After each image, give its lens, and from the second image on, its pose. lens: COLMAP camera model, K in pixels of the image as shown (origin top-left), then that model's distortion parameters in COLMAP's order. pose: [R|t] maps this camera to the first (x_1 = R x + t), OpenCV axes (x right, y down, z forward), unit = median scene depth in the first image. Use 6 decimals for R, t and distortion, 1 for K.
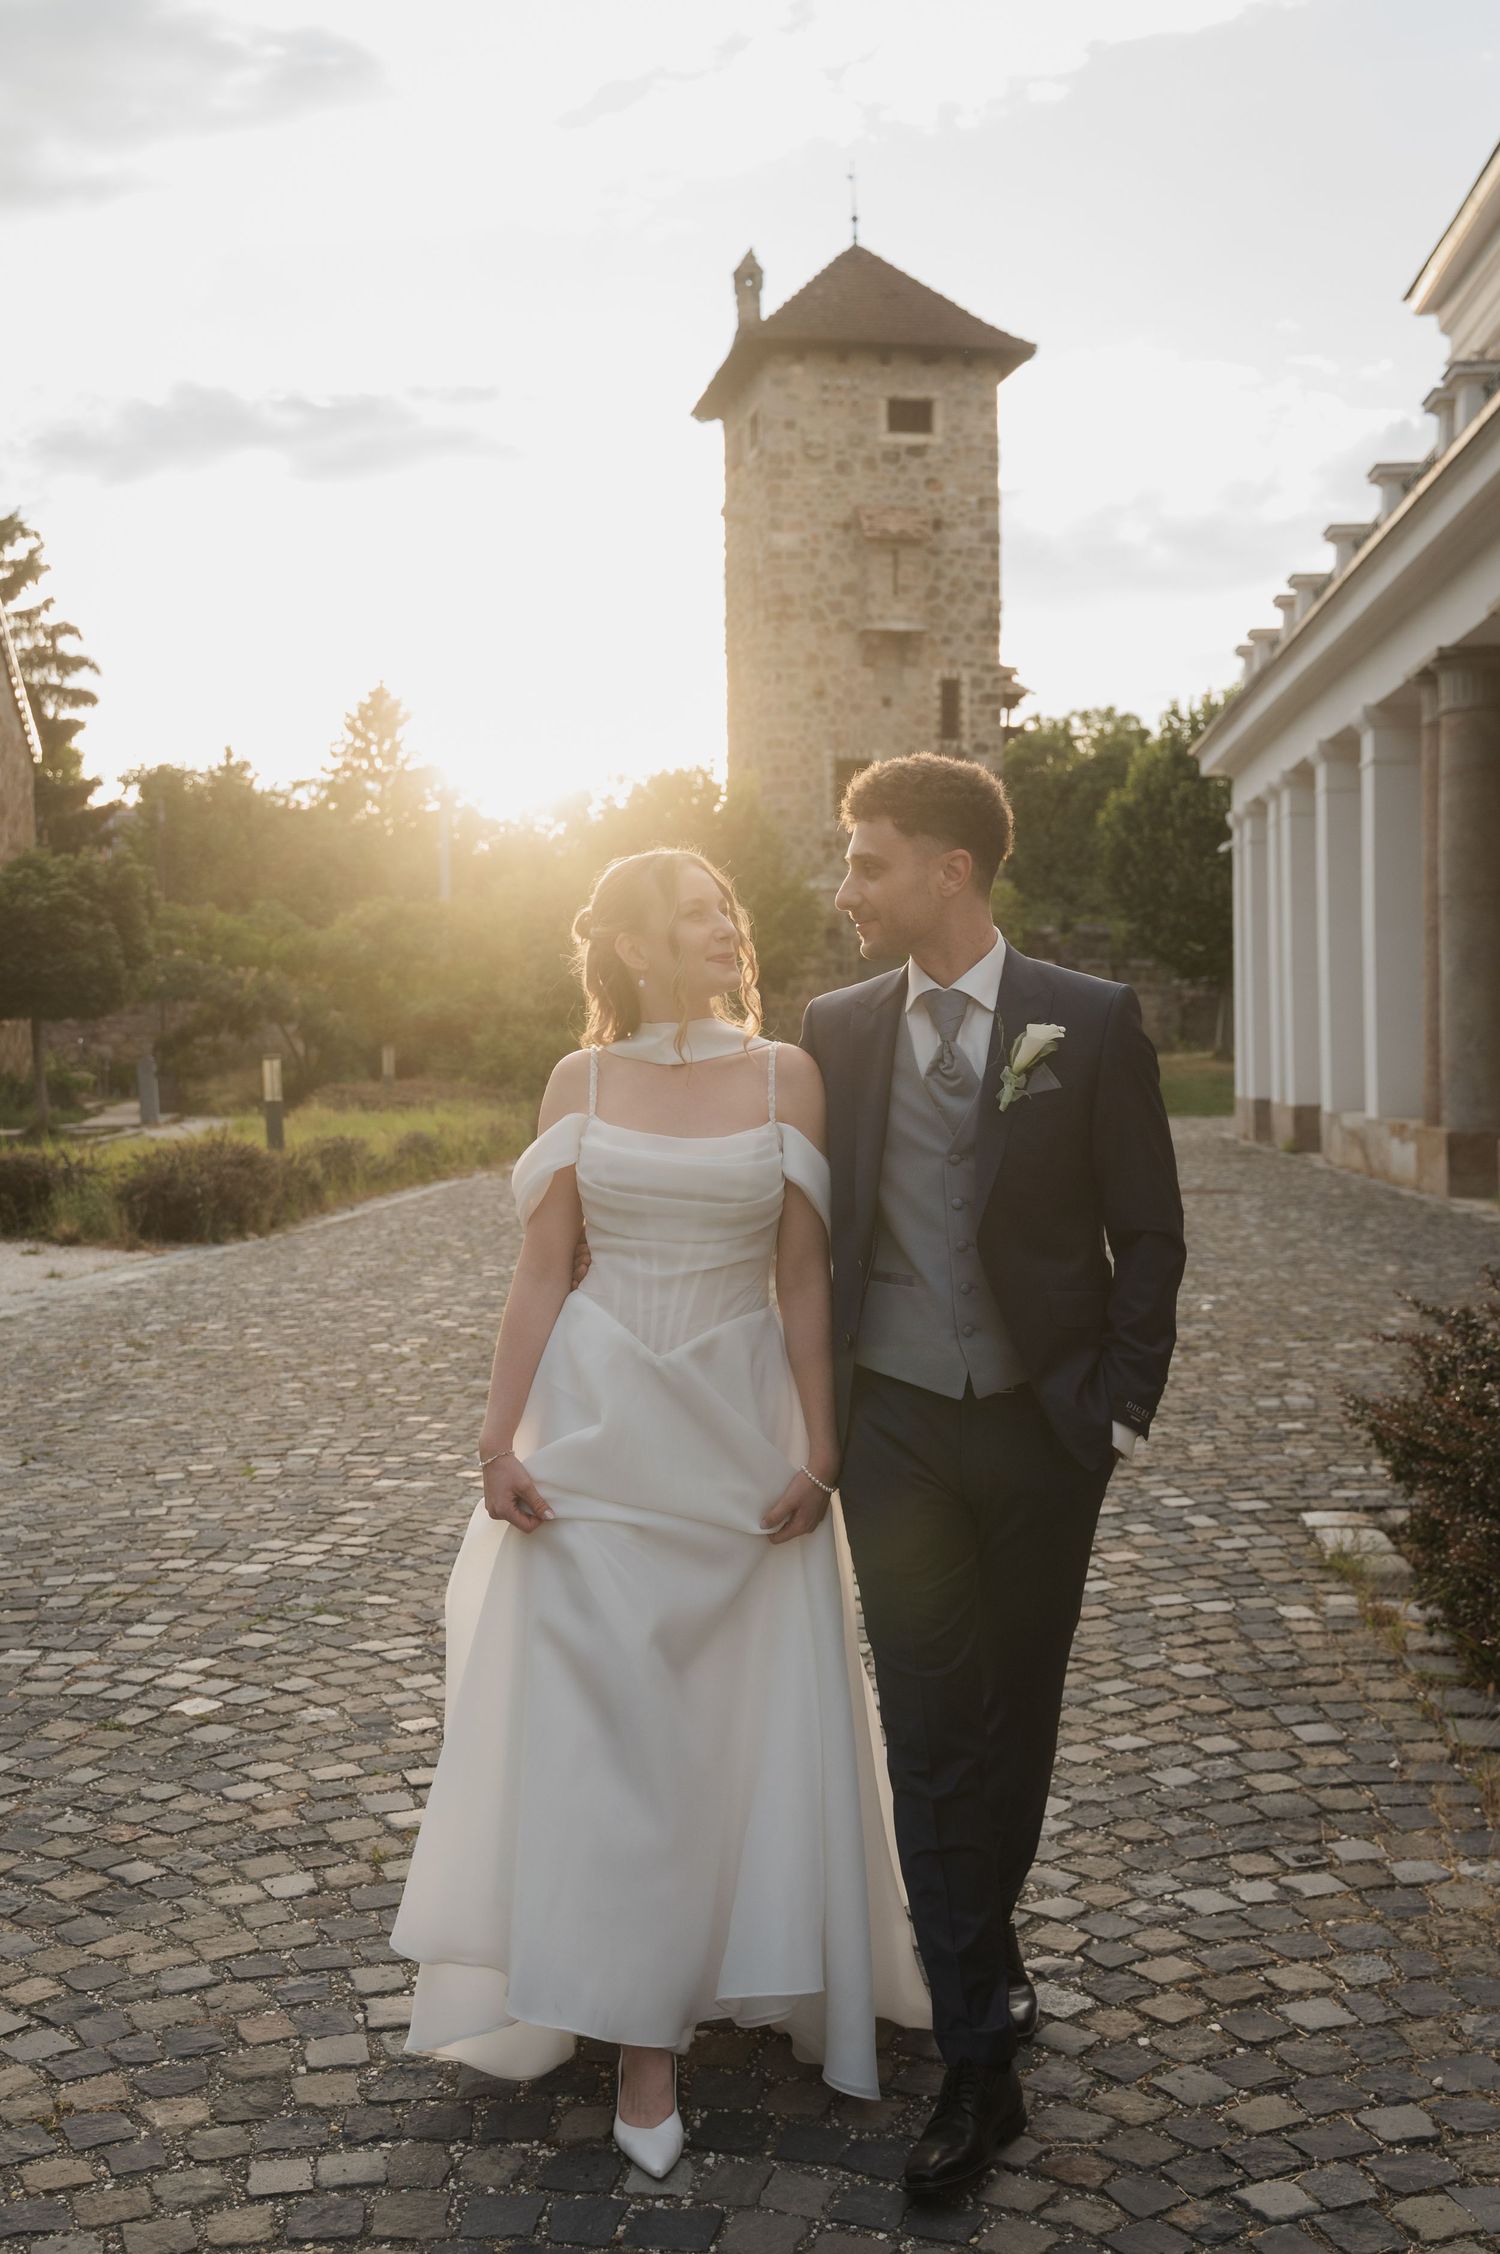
lens RADIAL K [[3157.5, 0, 750.0], [0, 3157.5, 1127.5], [0, 0, 1]] dist [0.006537, 0.000000]
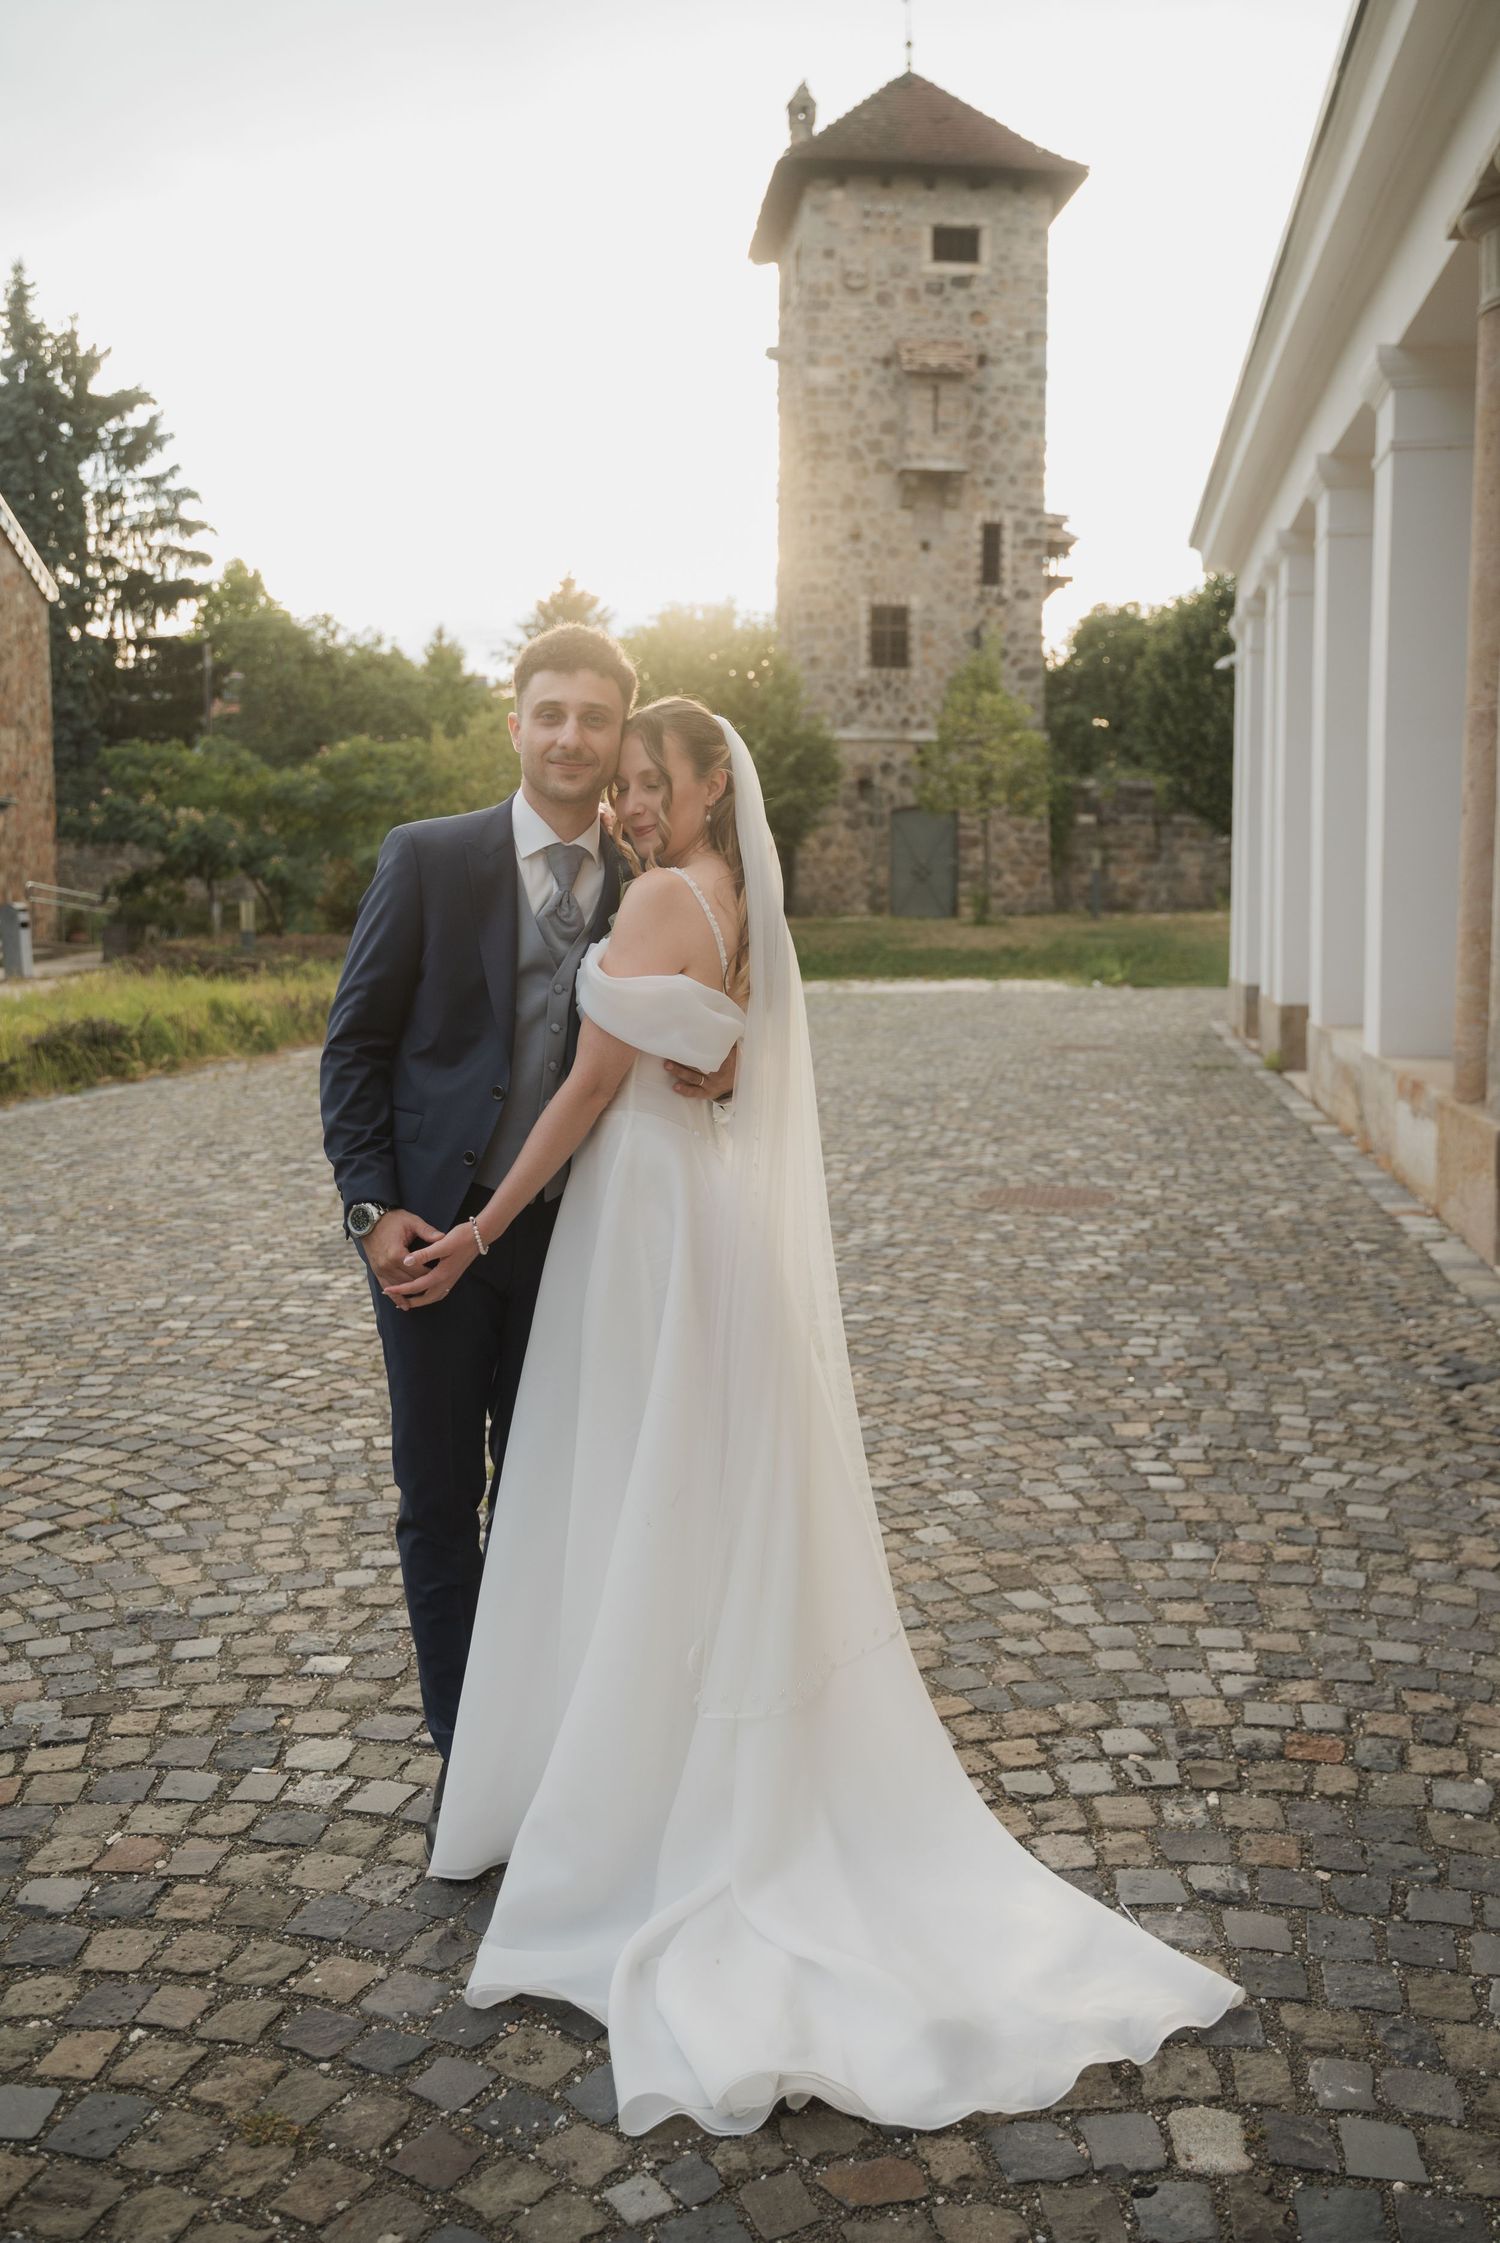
lens RADIAL K [[2334.5, 0, 755.3], [0, 2334.5, 1123.0], [0, 0, 1]] dist [-0.002702, 0.000000]
pose [[0.995914, 0.023727, -0.087129, 0.058190], [-0.017176, 0.997022, 0.075182, -0.010424], [0.088653, -0.073378, 0.993356, 0.266915]]
